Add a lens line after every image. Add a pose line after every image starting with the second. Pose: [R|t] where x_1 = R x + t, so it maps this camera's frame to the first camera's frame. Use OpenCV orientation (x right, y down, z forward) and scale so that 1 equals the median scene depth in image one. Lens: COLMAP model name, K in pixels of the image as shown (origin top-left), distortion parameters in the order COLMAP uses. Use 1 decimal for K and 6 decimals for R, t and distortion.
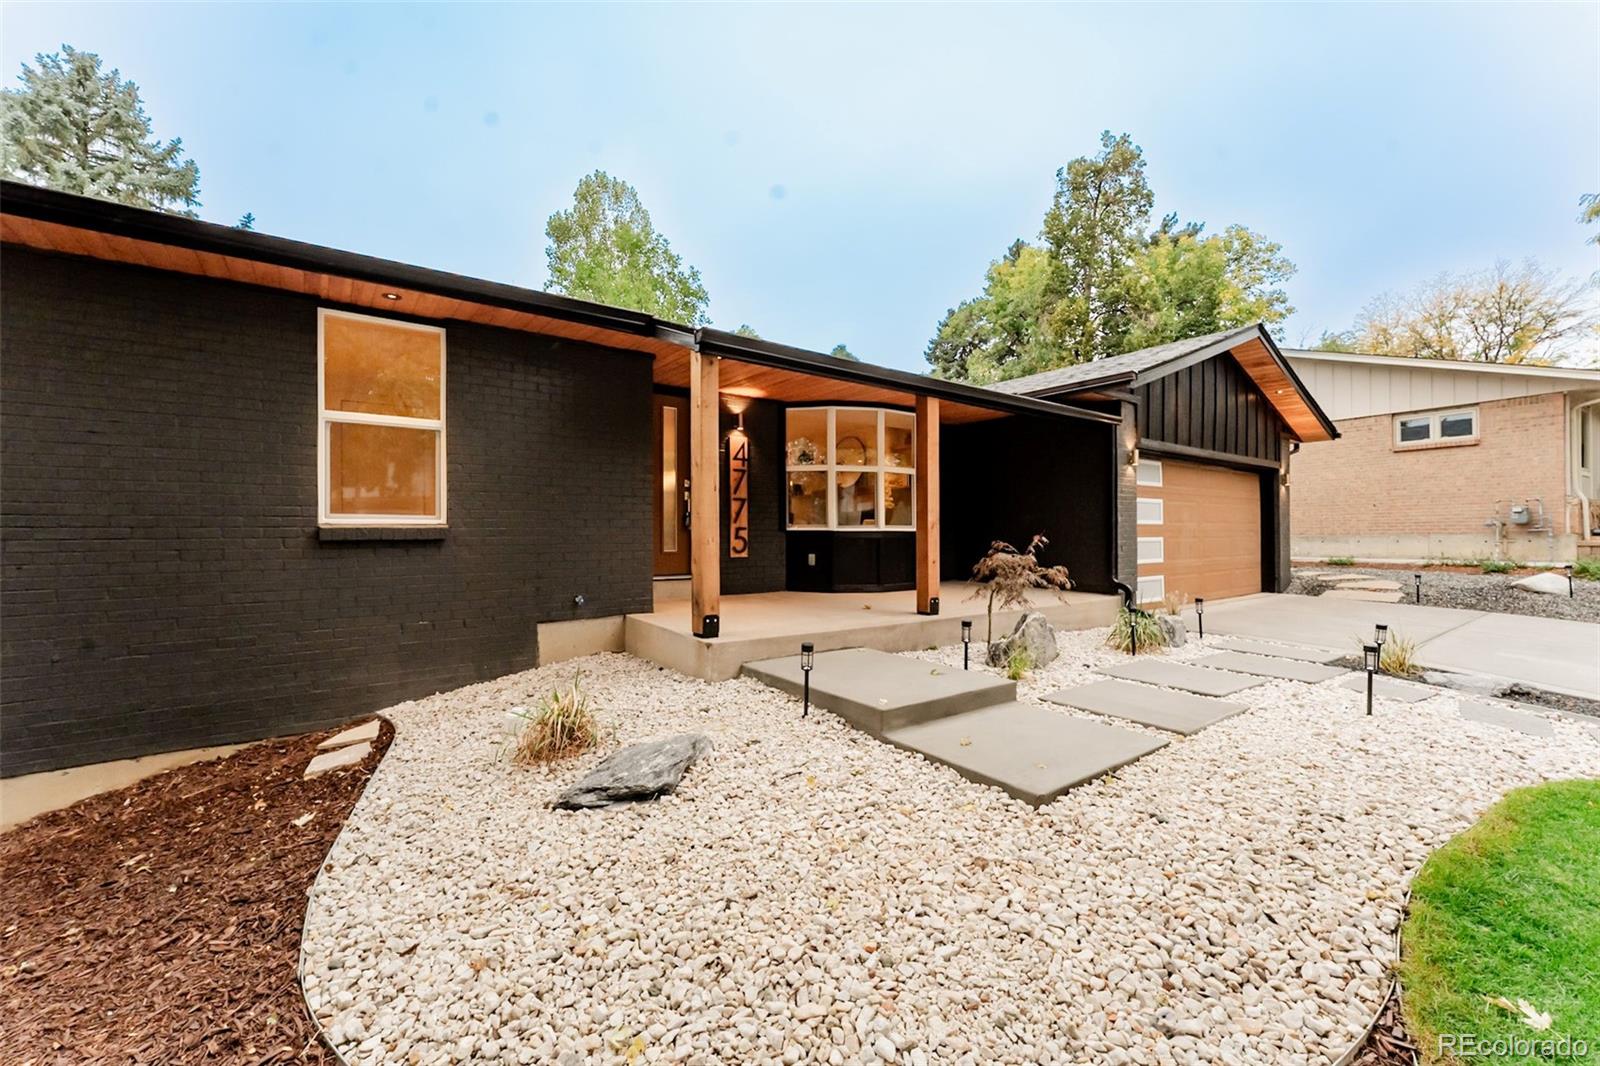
lens RADIAL K [[642.5, 0, 801.0], [0, 642.5, 536.2], [0, 0, 1]] dist [0.000726, -0.000153]
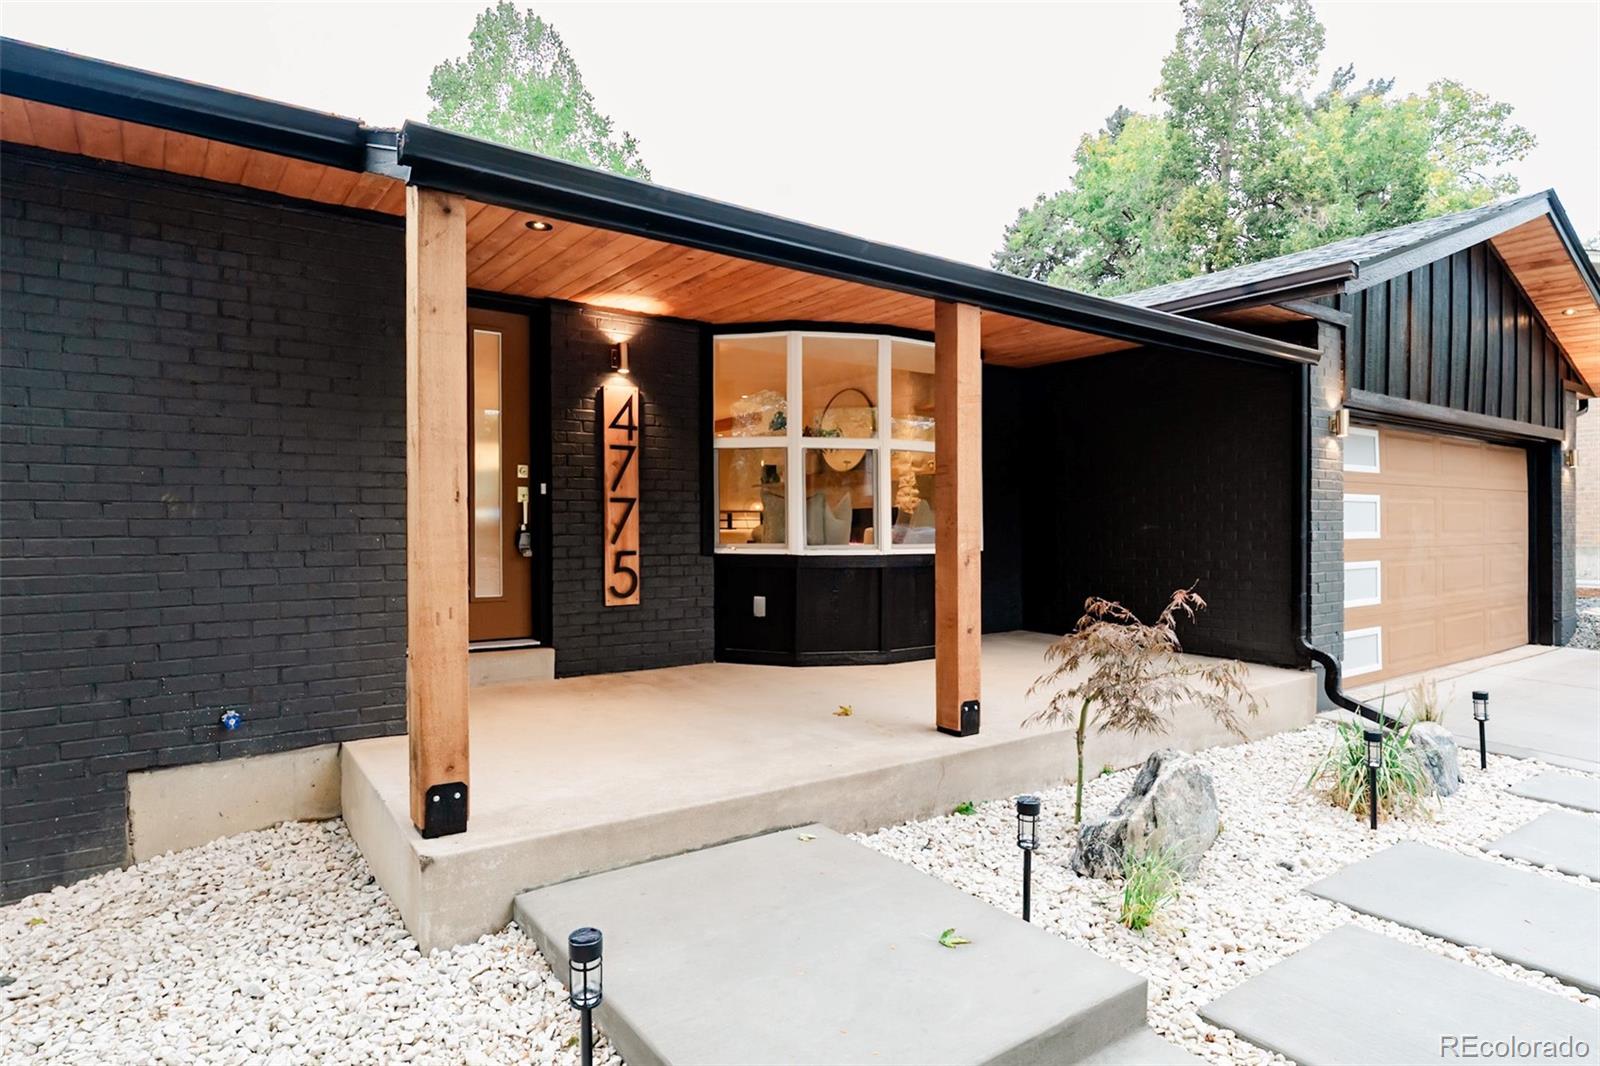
lens RADIAL K [[879.1, 0, 802.5], [0, 879.1, 533.4], [0, 0, 1]] dist [0.006122, -0.001044]
pose [[0.999844, 0.001961, -0.017557, 0.067526], [-0.001866, 0.999984, 0.005427, -0.031252], [0.017567, -0.005394, 0.999831, 0.235725]]
